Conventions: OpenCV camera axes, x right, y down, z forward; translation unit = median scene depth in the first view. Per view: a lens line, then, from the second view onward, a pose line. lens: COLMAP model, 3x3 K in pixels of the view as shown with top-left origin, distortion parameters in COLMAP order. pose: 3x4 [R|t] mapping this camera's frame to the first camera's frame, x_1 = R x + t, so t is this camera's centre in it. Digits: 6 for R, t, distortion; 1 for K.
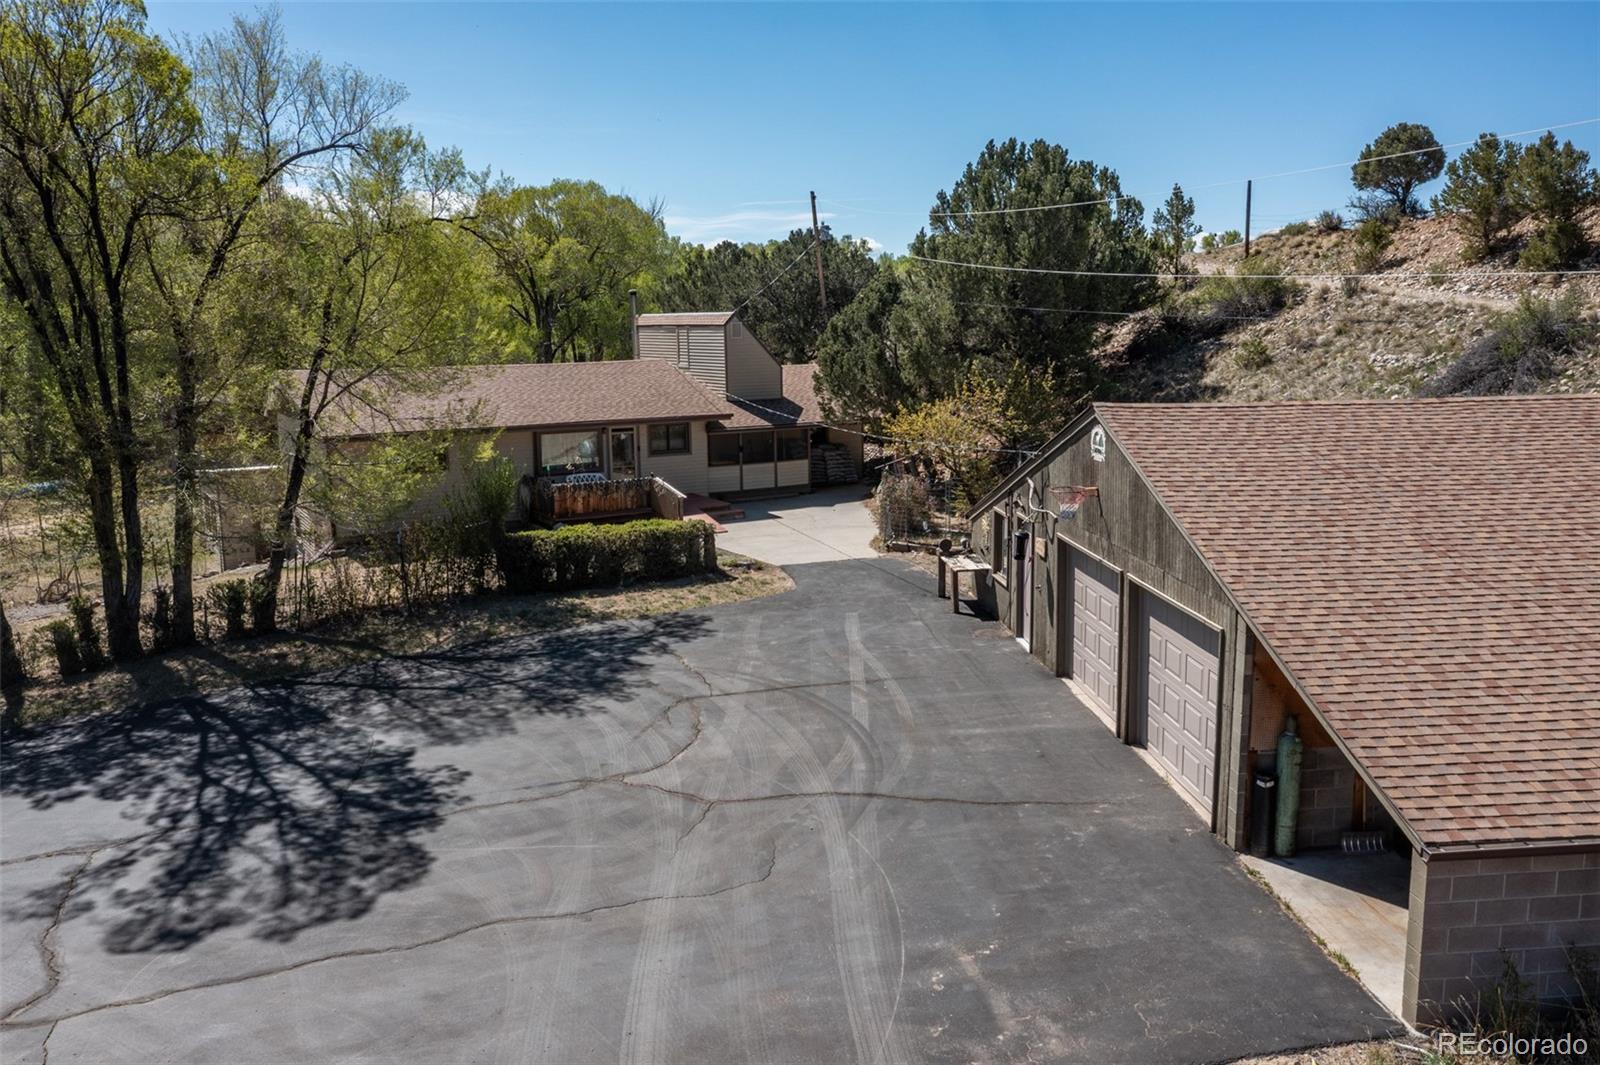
lens RADIAL K [[1285.2, 0, 802.1], [0, 1285.2, 534.0], [0, 0, 1]] dist [-0.009389, 0.006866]
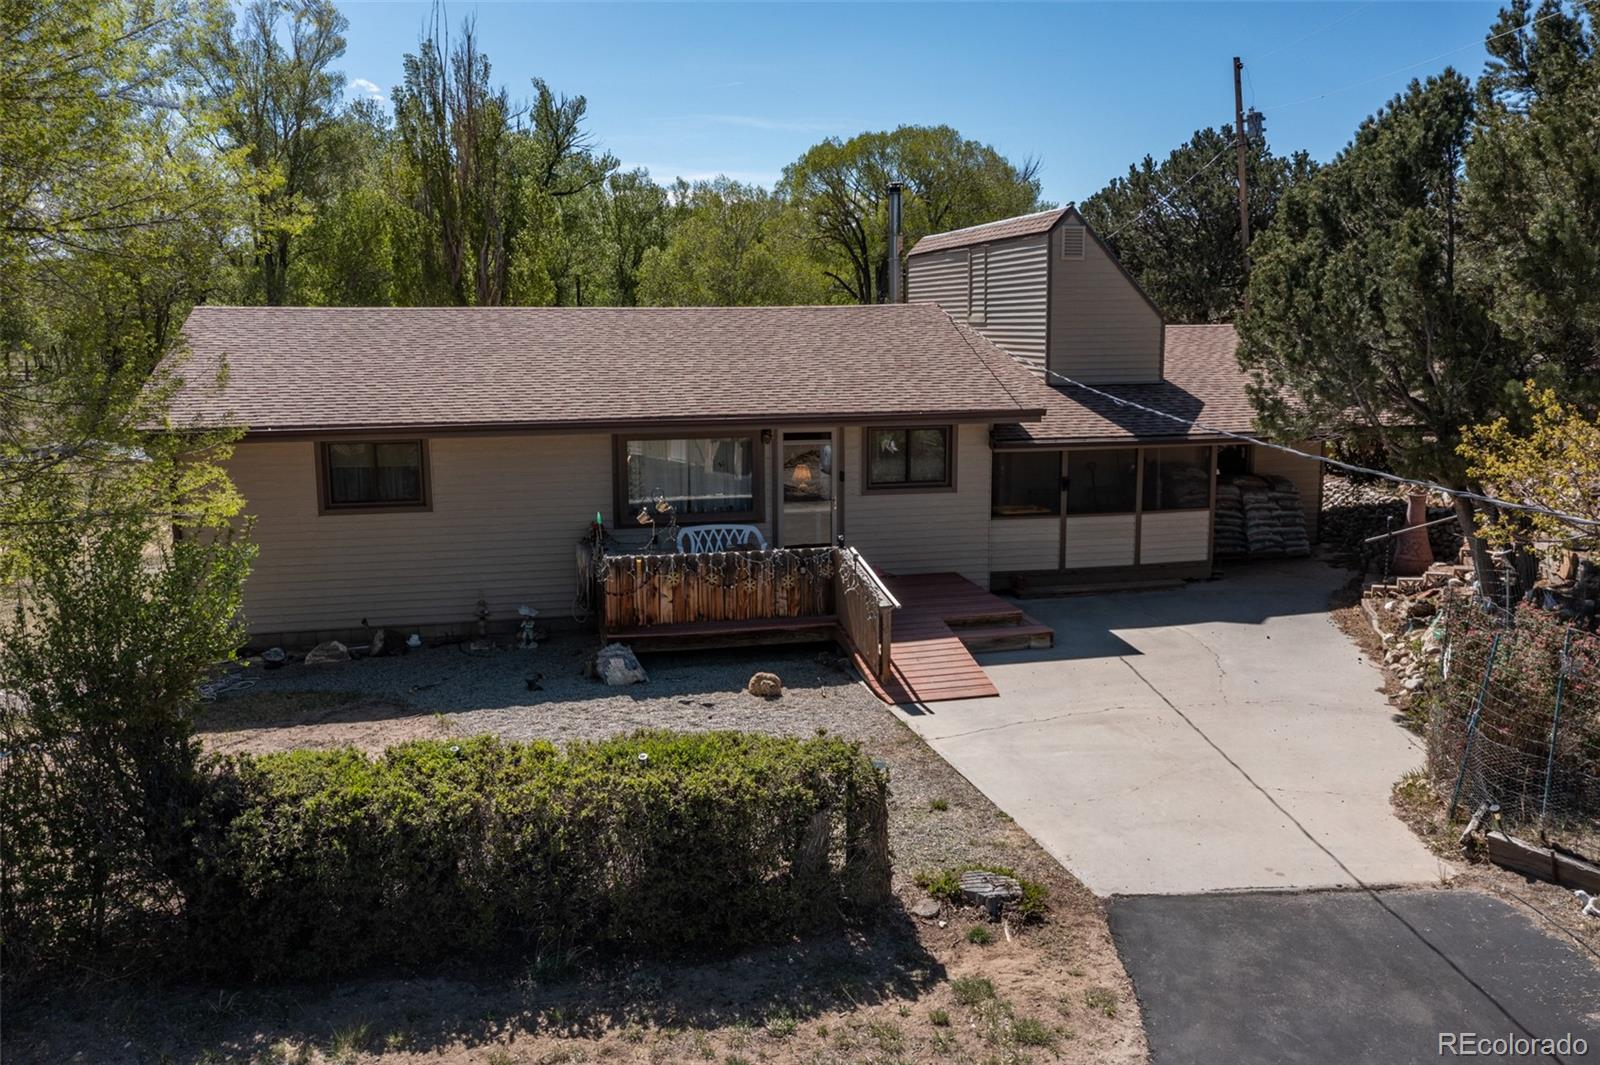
lens RADIAL K [[1285.2, 0, 802.1], [0, 1285.2, 534.0], [0, 0, 1]] dist [-0.009389, 0.006866]
pose [[0.956156, 0.055532, -0.287545, -0.002494], [-0.055485, 0.998425, 0.008320, -0.046501], [0.287554, 0.007999, 0.957731, 0.519595]]
